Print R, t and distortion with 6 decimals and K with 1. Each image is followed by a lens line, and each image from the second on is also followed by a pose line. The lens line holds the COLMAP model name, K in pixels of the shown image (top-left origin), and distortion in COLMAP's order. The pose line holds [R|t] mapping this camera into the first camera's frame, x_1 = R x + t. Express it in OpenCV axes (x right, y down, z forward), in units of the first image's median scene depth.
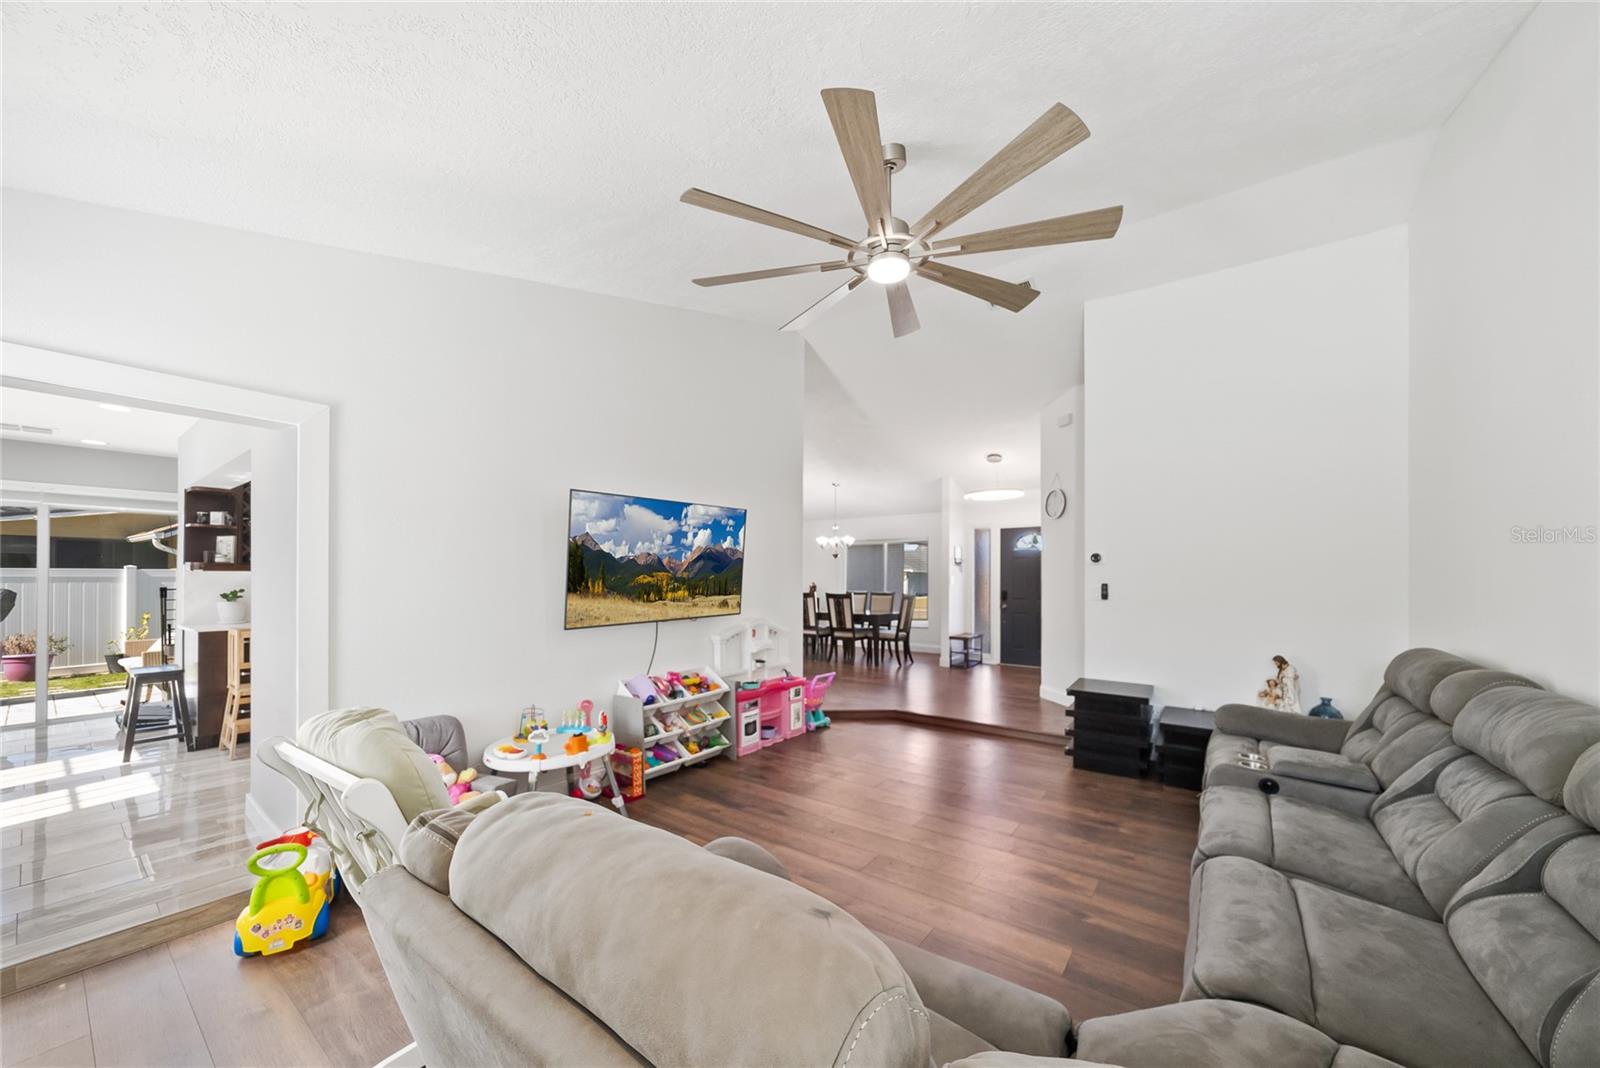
lens RADIAL K [[572.7, 0, 804.3], [0, 572.7, 566.2], [0, 0, 1]] dist [-0.001252, -0.002706]
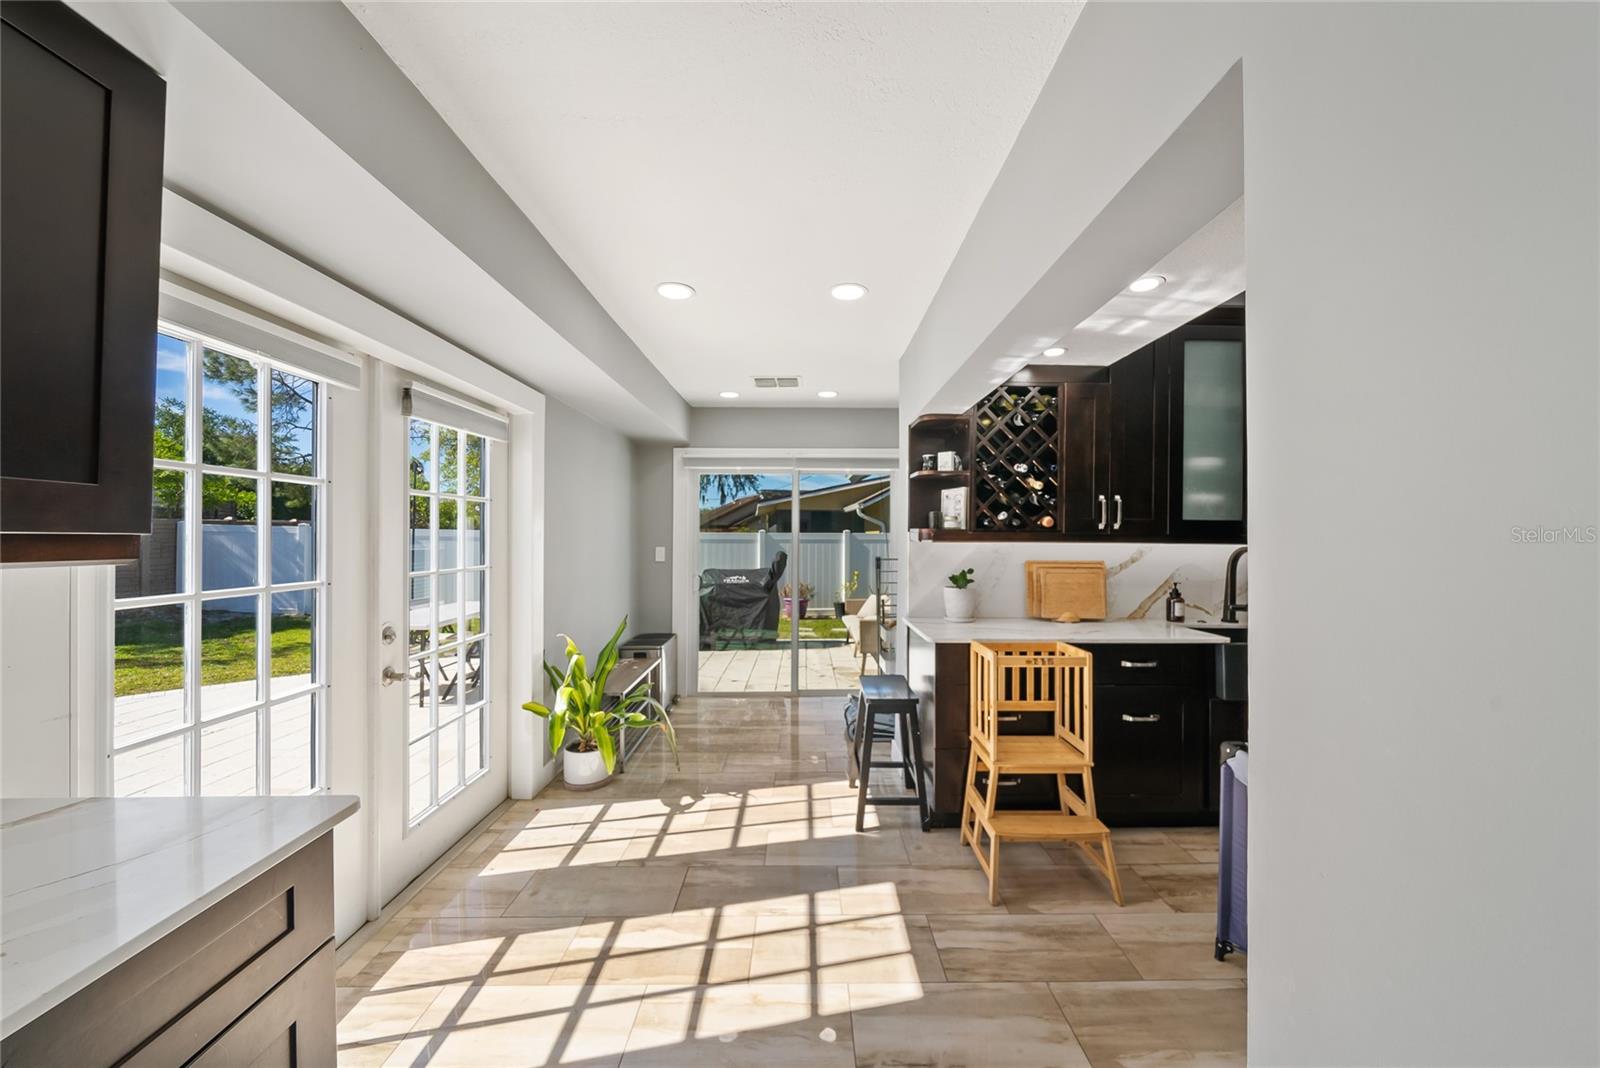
lens RADIAL K [[550.5, 0, 810.8], [0, 550.5, 522.7], [0, 0, 1]] dist [-0.000402, -0.002205]
pose [[0.599087, -0.011206, -0.800606, -0.572460], [0.003704, 0.999930, -0.011224, -0.006475], [0.800676, 0.003759, 0.599086, 0.460424]]
